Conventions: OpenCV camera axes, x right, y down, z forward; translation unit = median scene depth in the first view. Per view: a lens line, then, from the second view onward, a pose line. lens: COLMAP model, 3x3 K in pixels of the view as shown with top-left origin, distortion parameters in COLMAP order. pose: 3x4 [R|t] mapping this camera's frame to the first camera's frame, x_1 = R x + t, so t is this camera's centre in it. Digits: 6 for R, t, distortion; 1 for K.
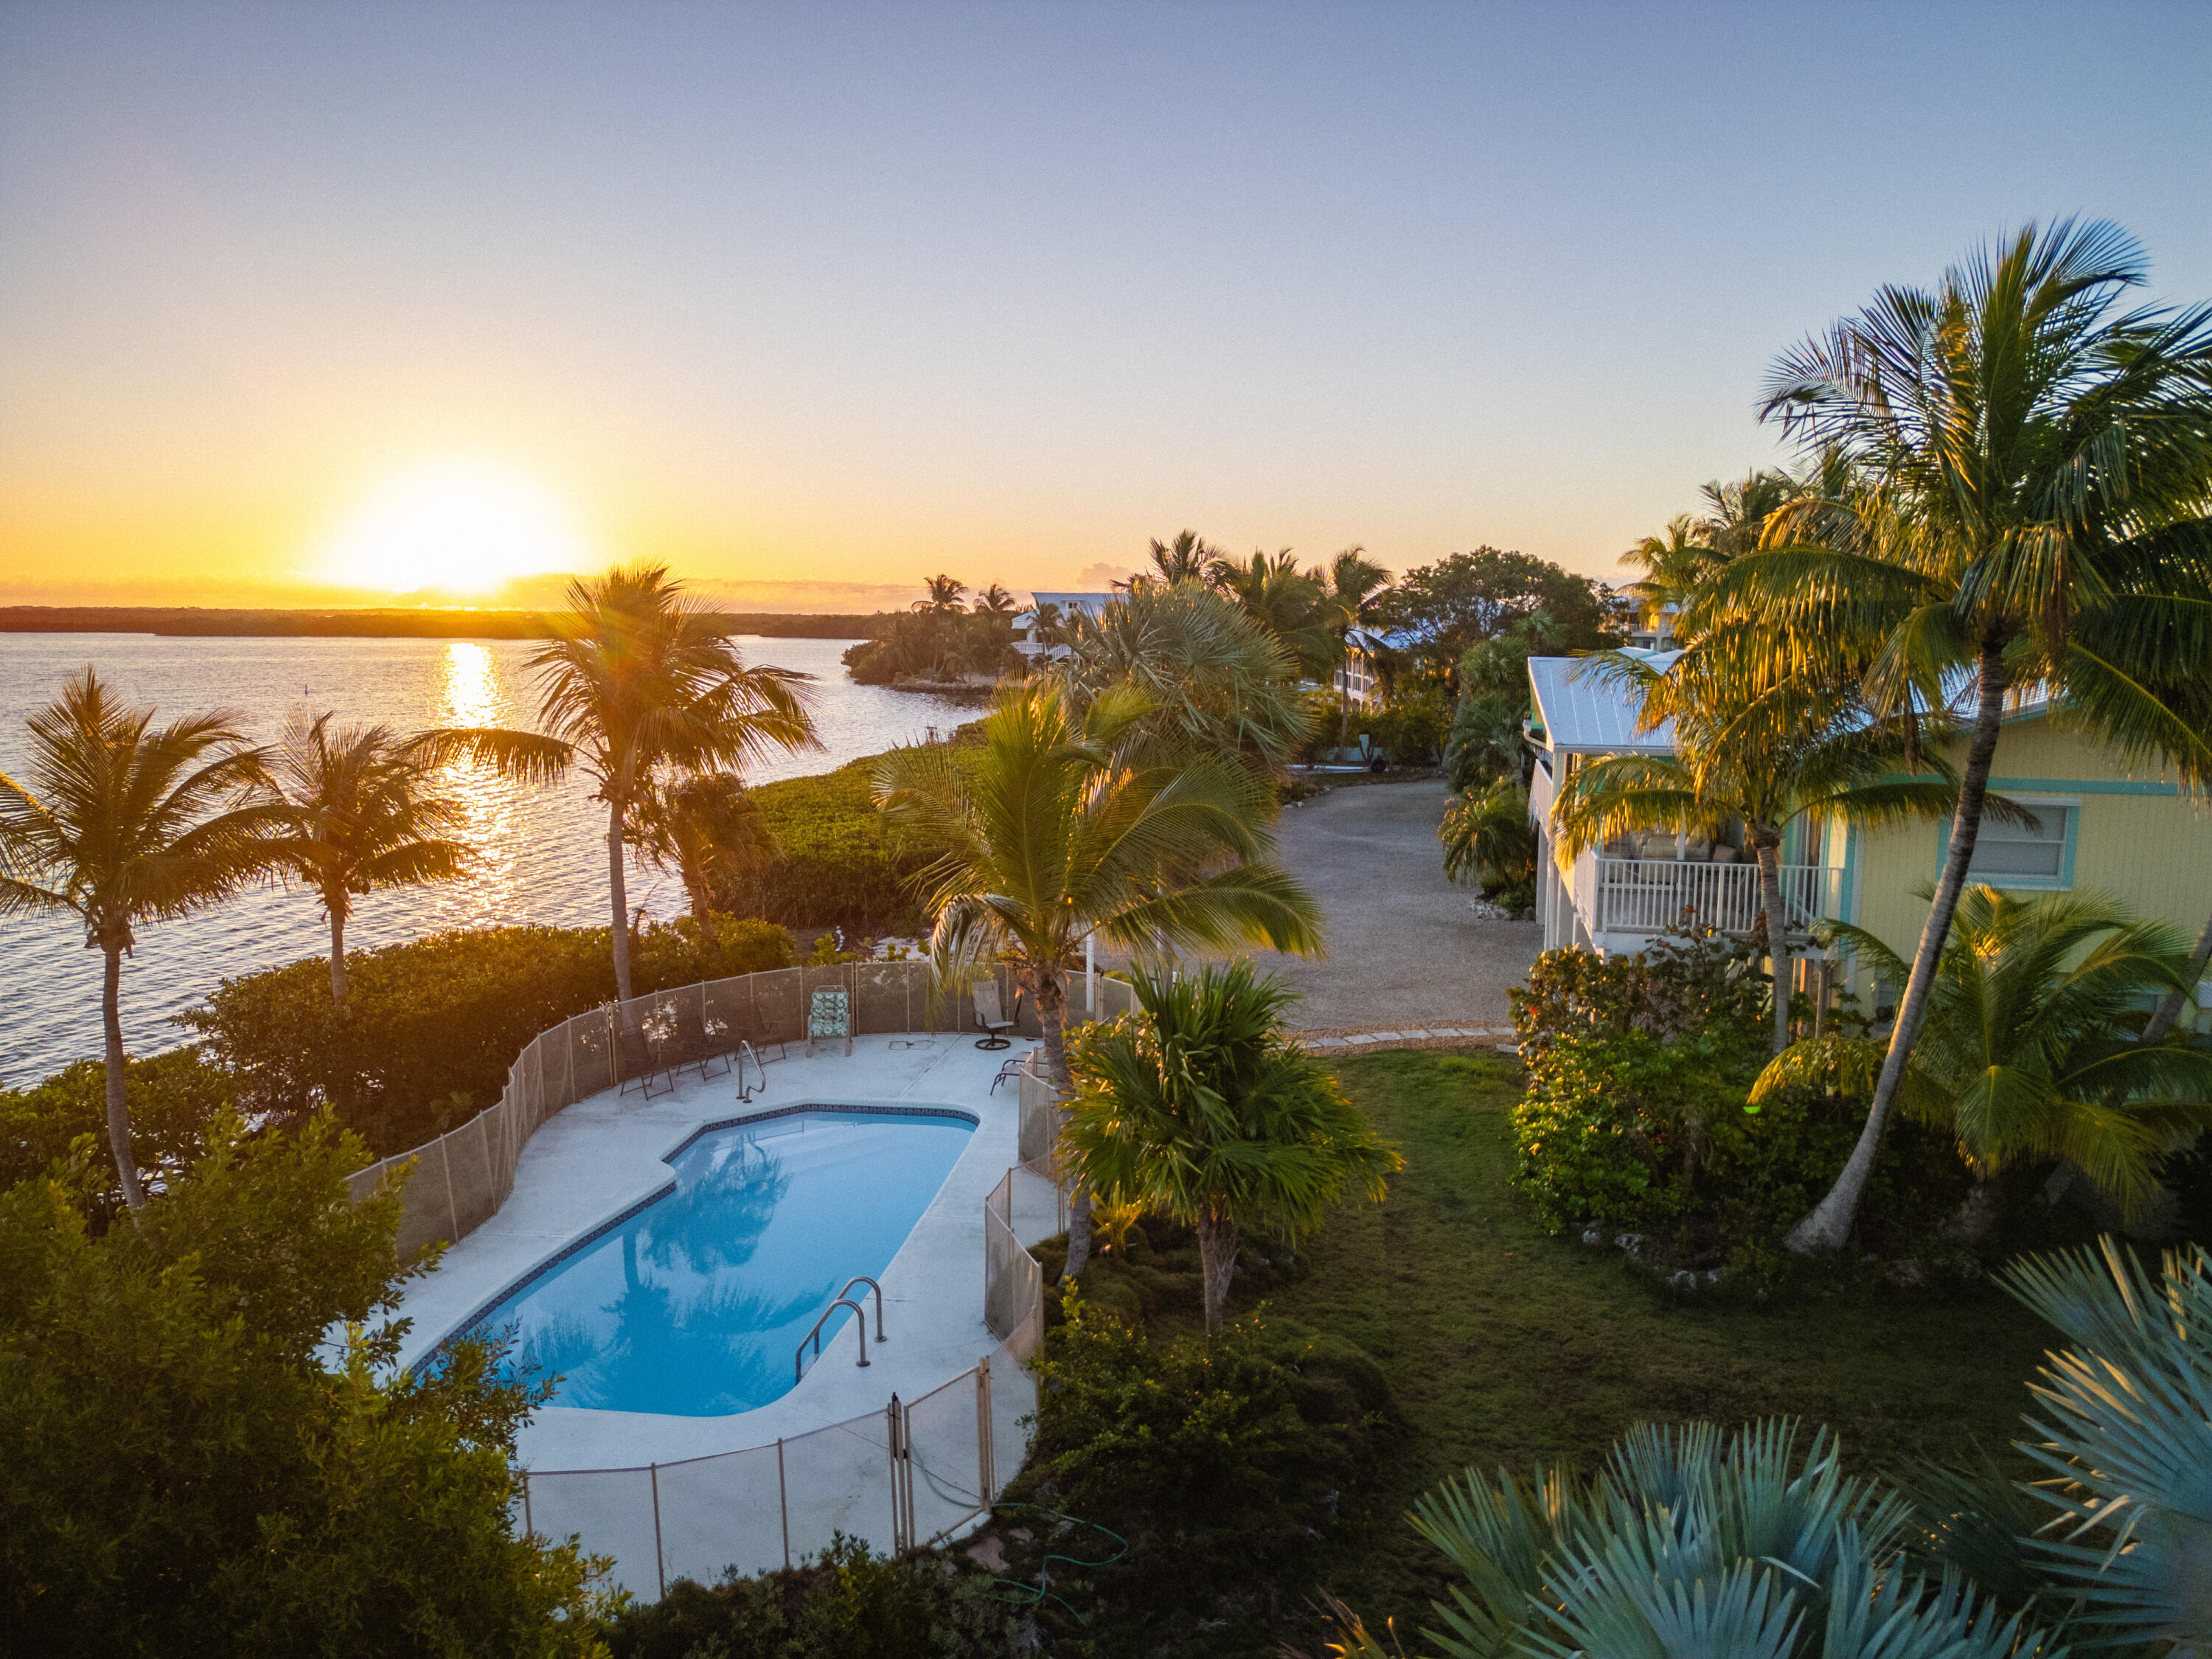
lens RADIAL K [[1550.2, 0, 1110.7], [0, 1550.2, 864.7], [0, 0, 1]] dist [0.057173, -0.054749]
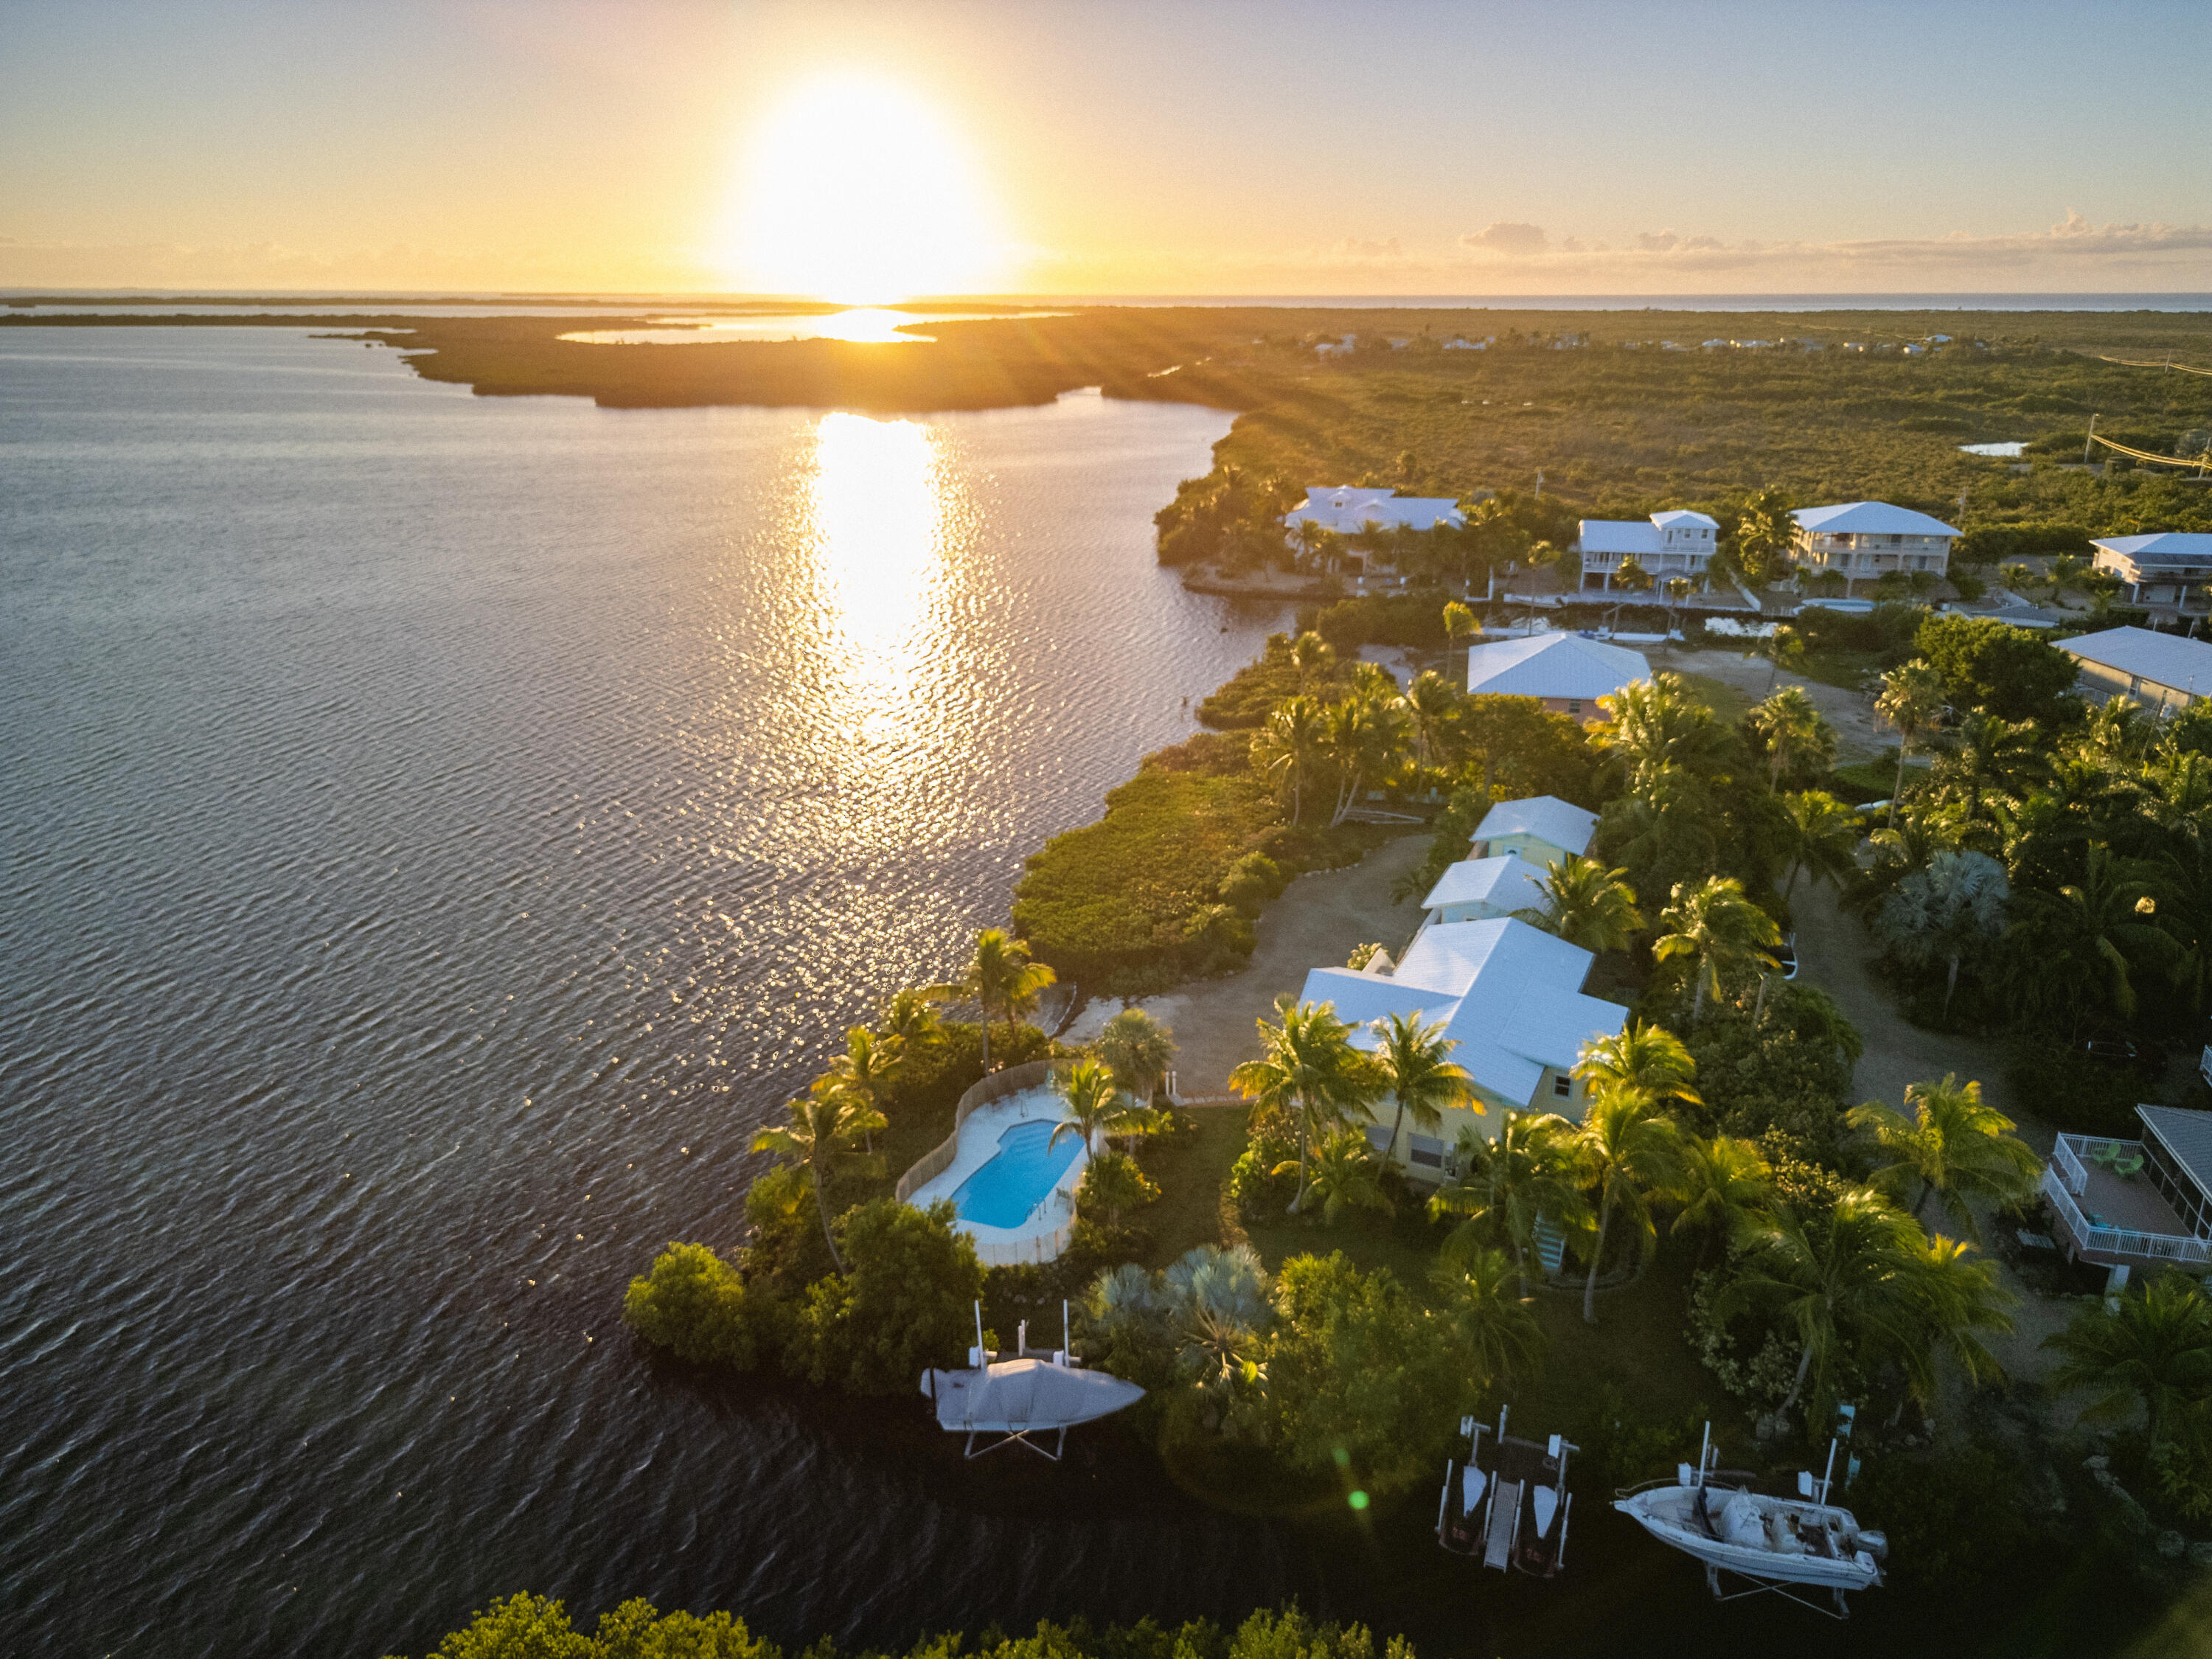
lens RADIAL K [[1550.2, 0, 1110.7], [0, 1550.2, 864.7], [0, 0, 1]] dist [0.057173, -0.054749]
pose [[0.976018, 0.071917, -0.205469, 0.529995], [-0.030988, 0.980142, 0.195862, -0.931545], [0.215475, -0.184797, 0.958864, -1.819232]]
